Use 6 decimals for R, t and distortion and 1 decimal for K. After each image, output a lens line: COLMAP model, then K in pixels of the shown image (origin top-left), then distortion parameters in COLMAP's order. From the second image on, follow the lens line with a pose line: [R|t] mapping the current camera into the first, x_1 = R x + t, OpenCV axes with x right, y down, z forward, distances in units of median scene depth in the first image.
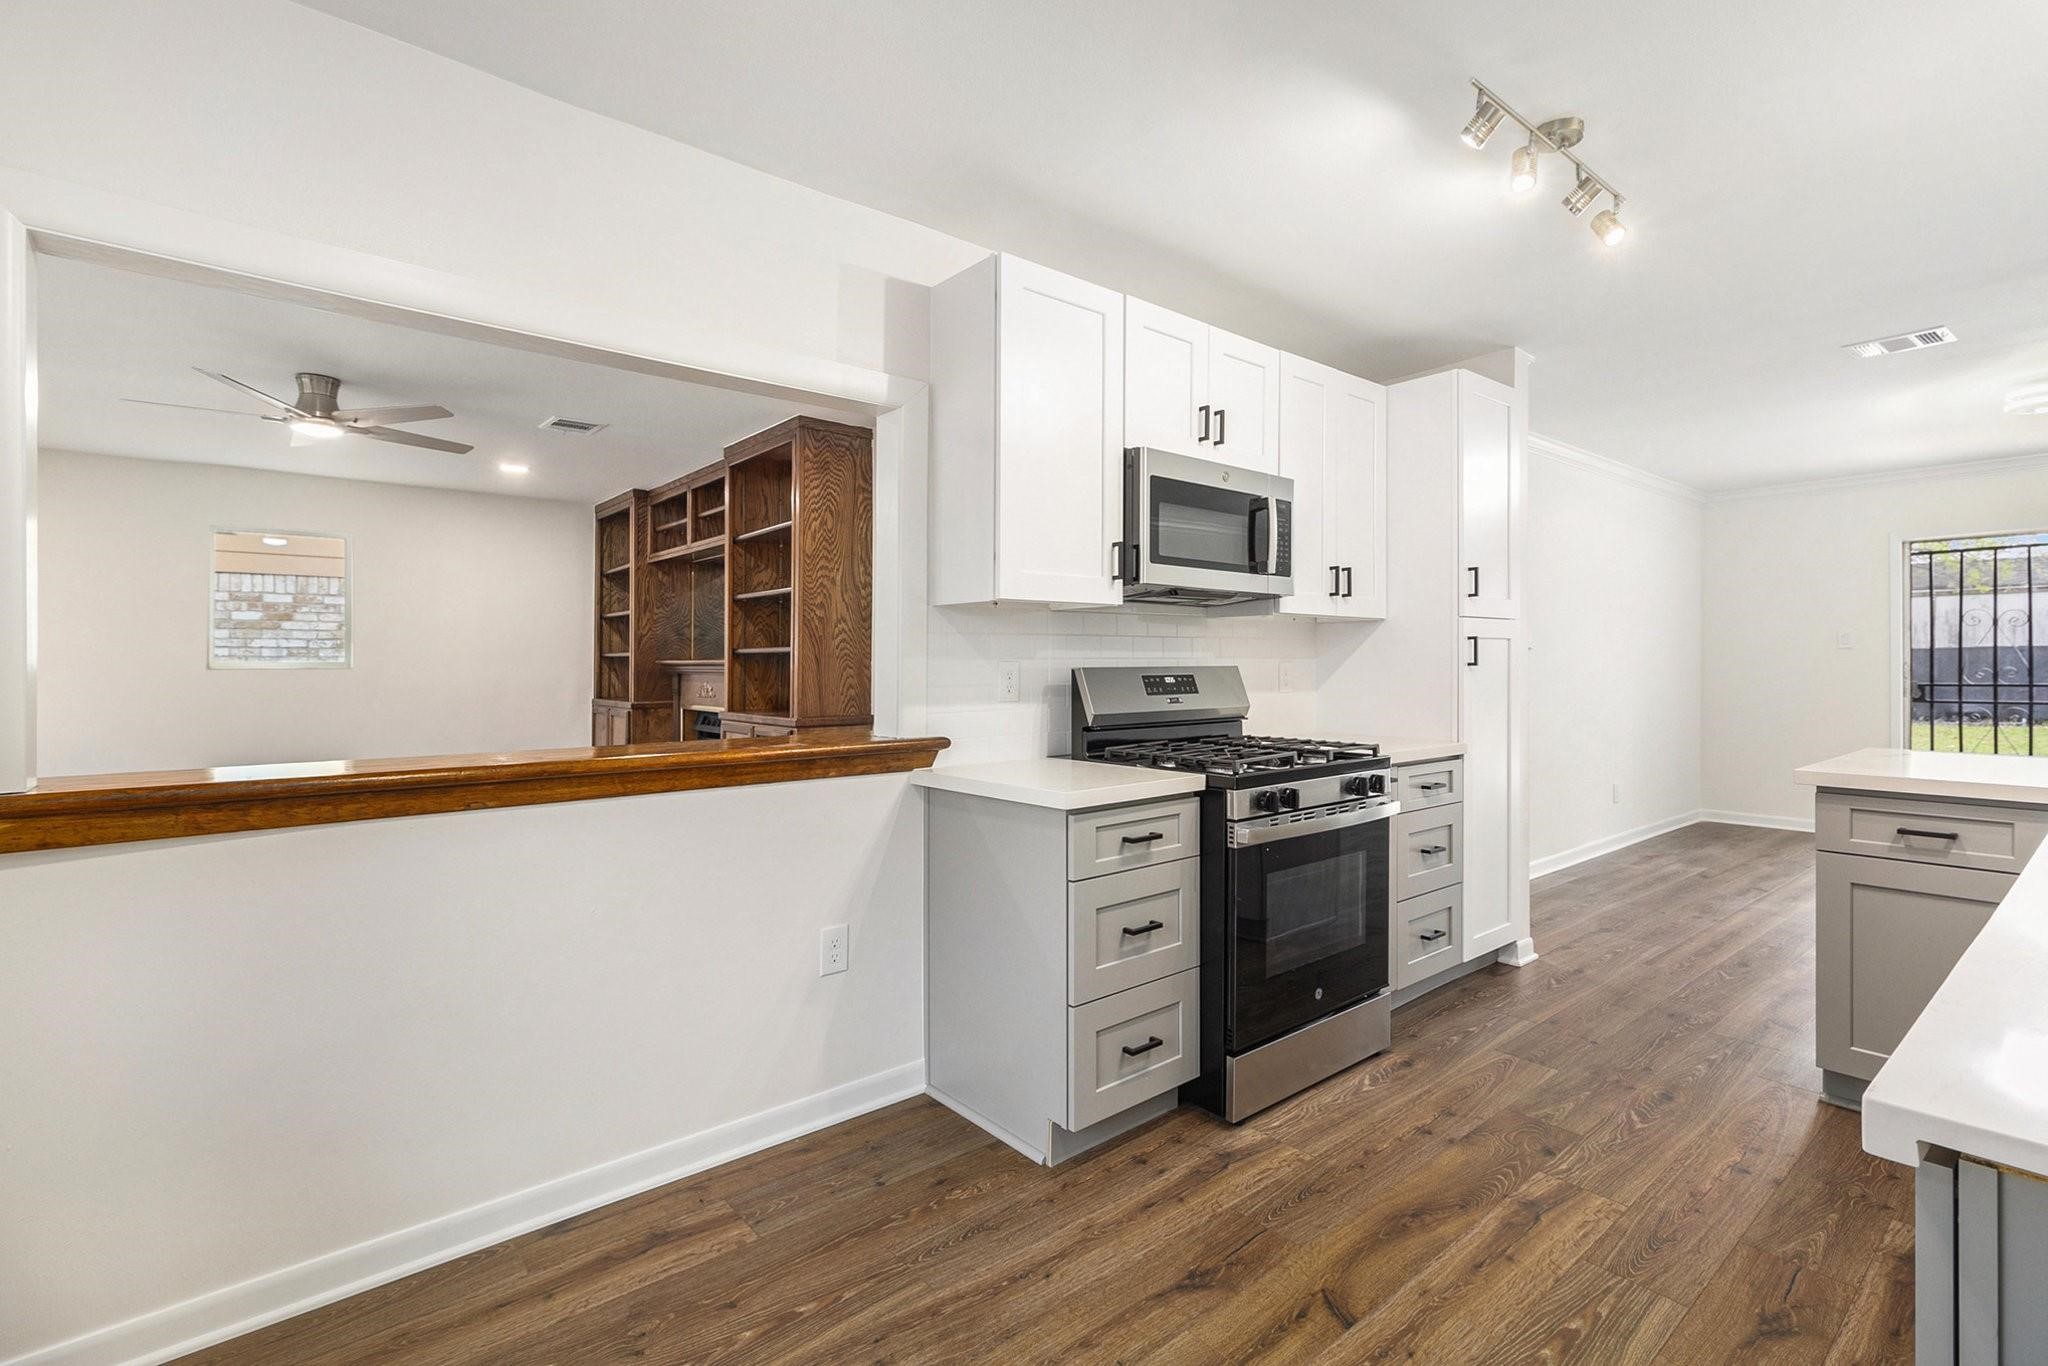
lens RADIAL K [[941.0, 0, 1063.3], [0, 941.0, 656.8], [0, 0, 1]] dist [0.004273, 0.000320]
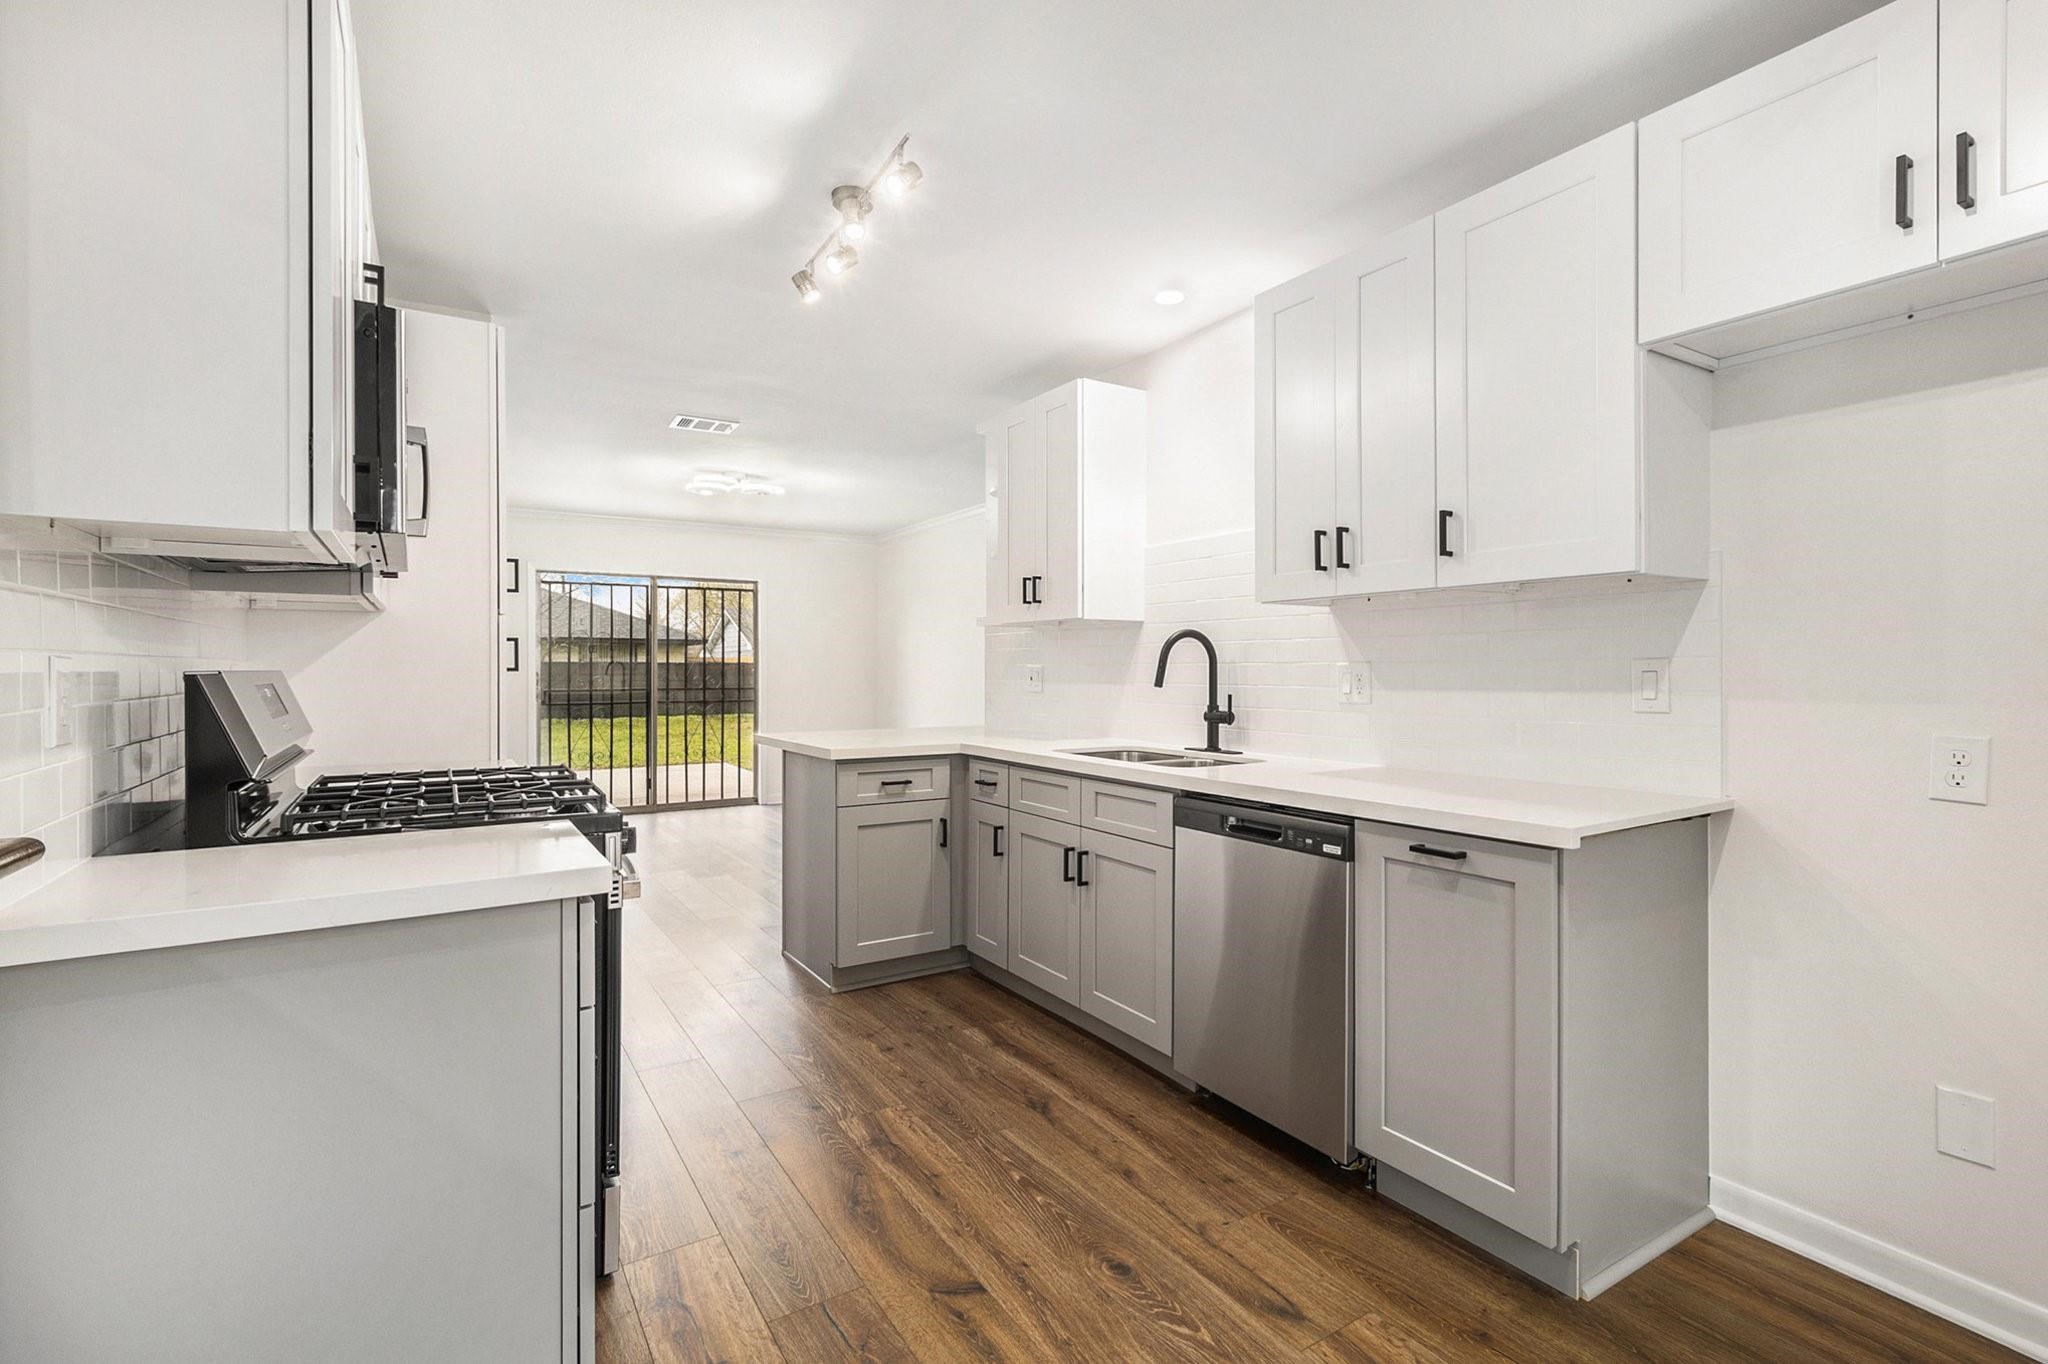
lens RADIAL K [[941.0, 0, 1034.8], [0, 941.0, 680.3], [0, 0, 1]] dist [0.004273, 0.000320]
pose [[0.143129, -0.003975, 0.989696, -0.625318], [-0.007438, 0.999959, 0.005092, 0.018470], [-0.989676, -0.008090, 0.143094, 0.681391]]
